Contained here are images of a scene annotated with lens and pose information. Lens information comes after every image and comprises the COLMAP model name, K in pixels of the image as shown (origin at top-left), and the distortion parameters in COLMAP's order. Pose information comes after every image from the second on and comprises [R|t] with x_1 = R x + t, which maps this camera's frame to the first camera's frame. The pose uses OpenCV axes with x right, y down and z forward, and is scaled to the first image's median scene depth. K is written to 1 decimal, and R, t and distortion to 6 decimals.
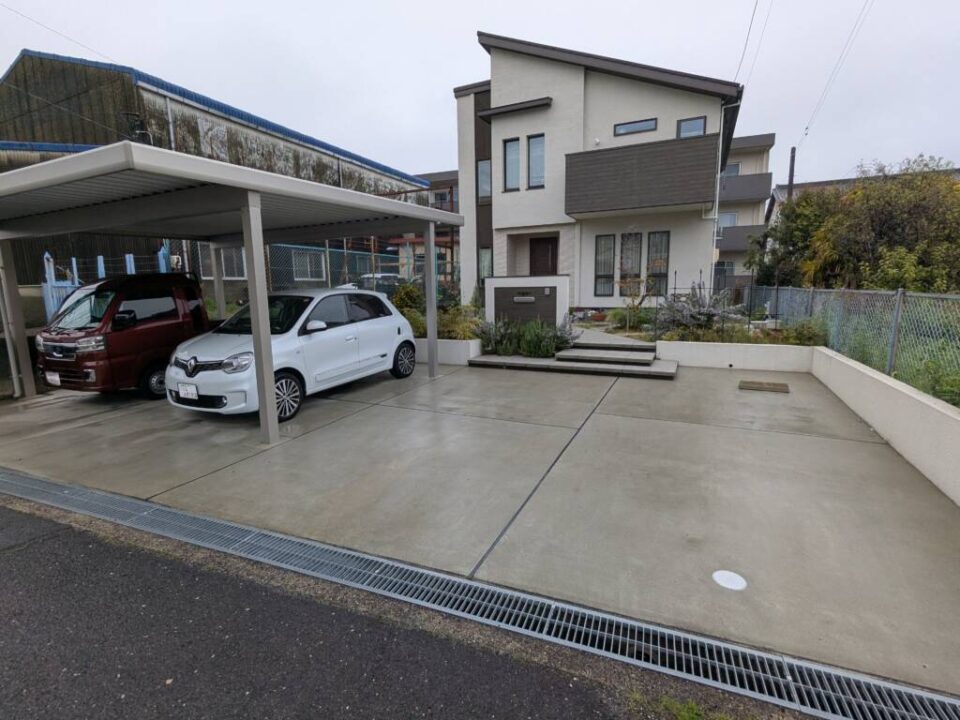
lens RADIAL K [[451.9, 0, 477.9], [0, 451.9, 356.8], [0, 0, 1]] dist [-0.002185, 0.000496]
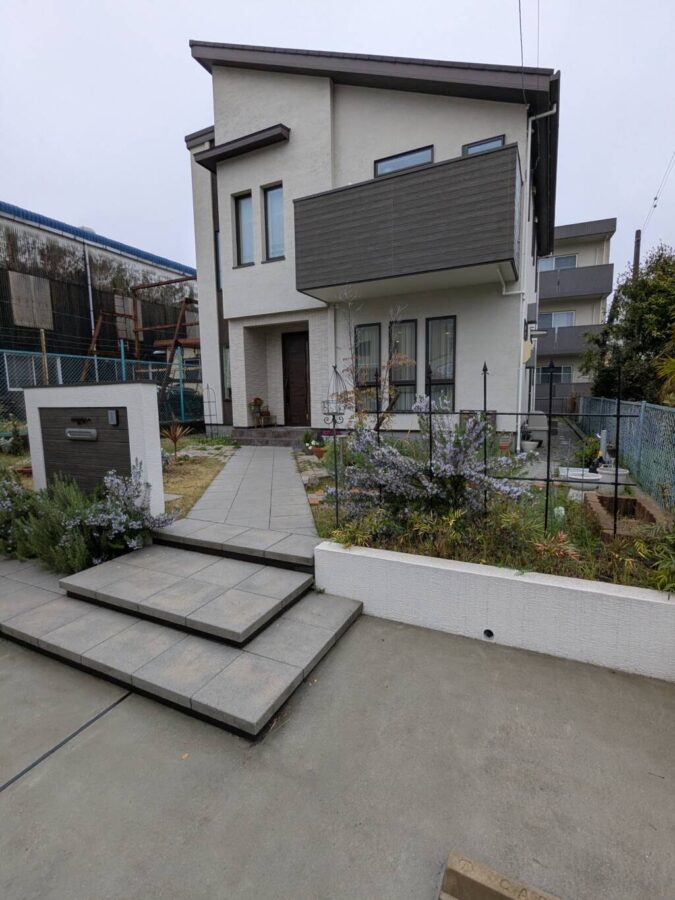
lens RADIAL K [[423.6, 0, 337.5], [0, 423.6, 452.8], [0, 0, 1]] dist [-0.002185, 0.000496]
pose [[0.999965, -0.002586, -0.007995, 0.229888], [0.002447, 0.999845, -0.017444, -0.060291], [0.008039, 0.017423, 0.999816, 0.343279]]
